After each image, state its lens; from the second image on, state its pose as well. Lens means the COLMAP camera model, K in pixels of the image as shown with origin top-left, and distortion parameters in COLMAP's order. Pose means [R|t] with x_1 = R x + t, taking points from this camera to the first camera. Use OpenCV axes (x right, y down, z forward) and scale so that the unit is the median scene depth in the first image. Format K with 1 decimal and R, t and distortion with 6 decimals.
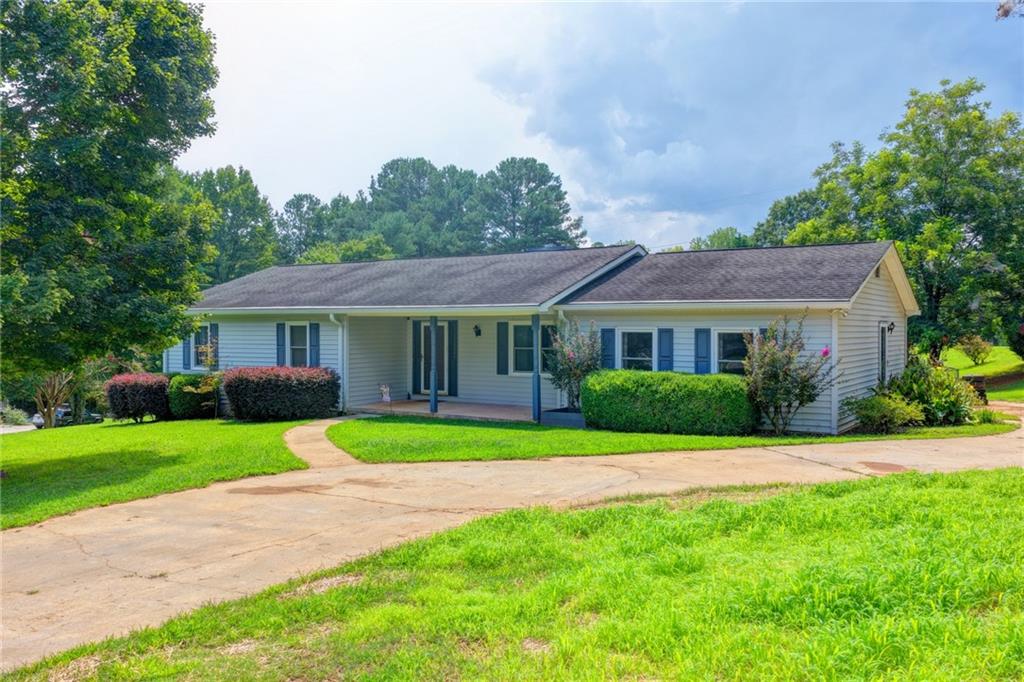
lens RADIAL K [[851.2, 0, 516.7], [0, 851.2, 338.4], [0, 0, 1]] dist [-0.013043, 0.031622]
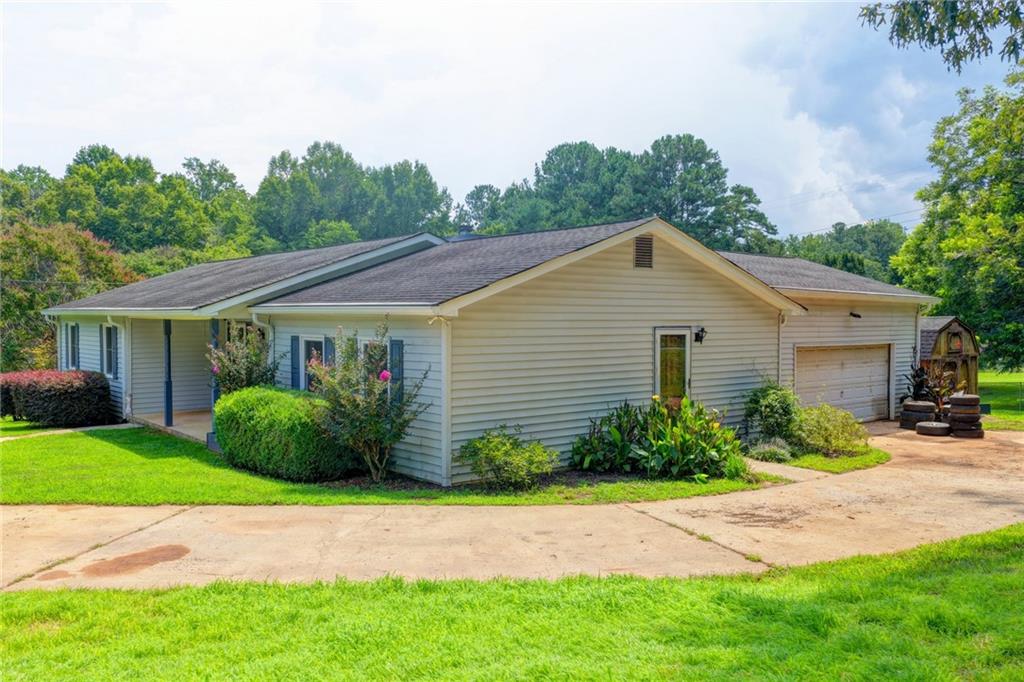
lens RADIAL K [[851.2, 0, 512.7], [0, 851.2, 343.3], [0, 0, 1]] dist [-0.013043, 0.031622]
pose [[0.951937, 0.010211, -0.306124, 0.472858], [-0.003696, 0.999754, 0.021857, -0.019635], [0.306272, -0.019675, 0.951741, 0.233122]]
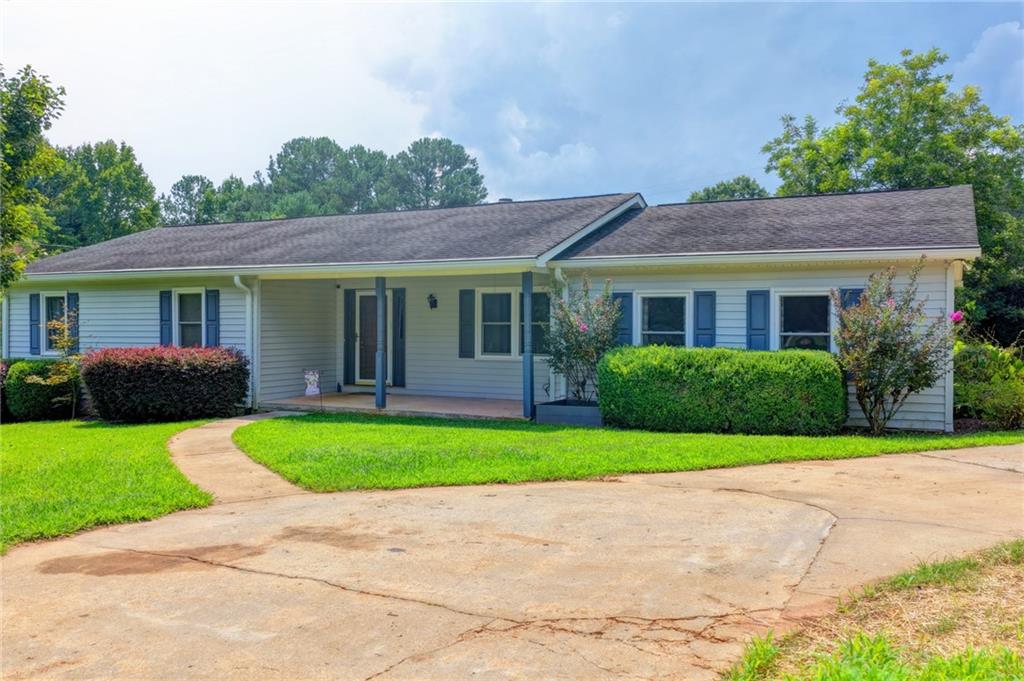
lens RADIAL K [[851.2, 0, 515.0], [0, 851.2, 341.2], [0, 0, 1]] dist [-0.013043, 0.031622]
pose [[0.993299, 0.000252, 0.115570, -0.060511], [-0.000882, 0.999985, 0.005399, 0.022685], [-0.115567, -0.005465, 0.993285, 0.229713]]
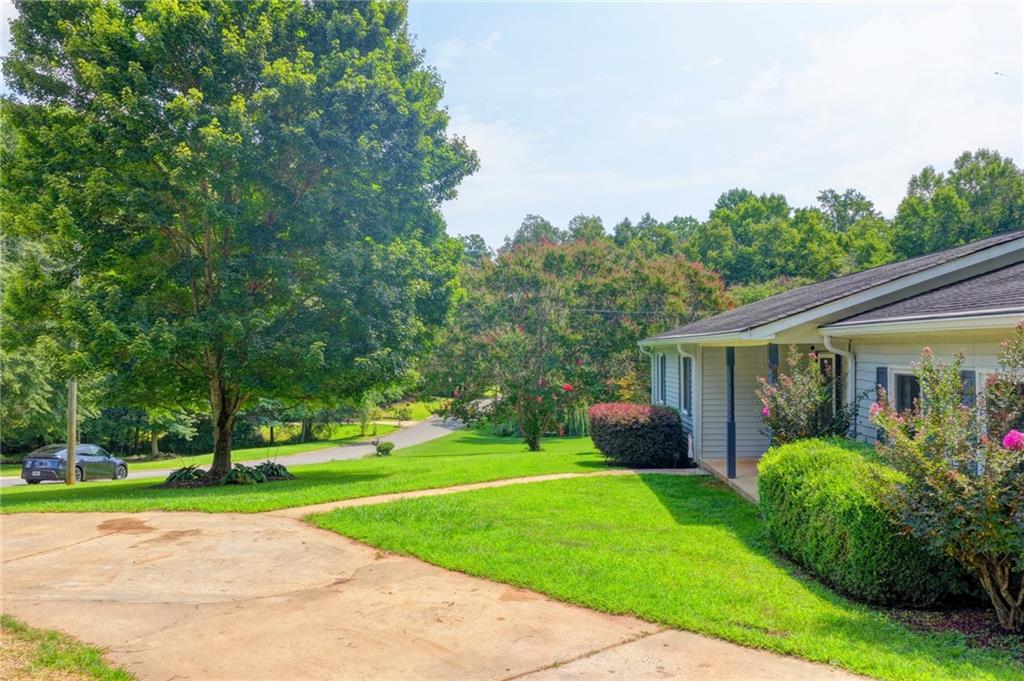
lens RADIAL K [[851.2, 0, 513.0], [0, 851.2, 338.7], [0, 0, 1]] dist [-0.013043, 0.031622]
pose [[0.511191, -0.014292, -0.859348, 0.395379], [-0.009089, 0.999716, -0.022033, -0.013547], [0.859419, 0.019074, 0.510916, 0.418349]]
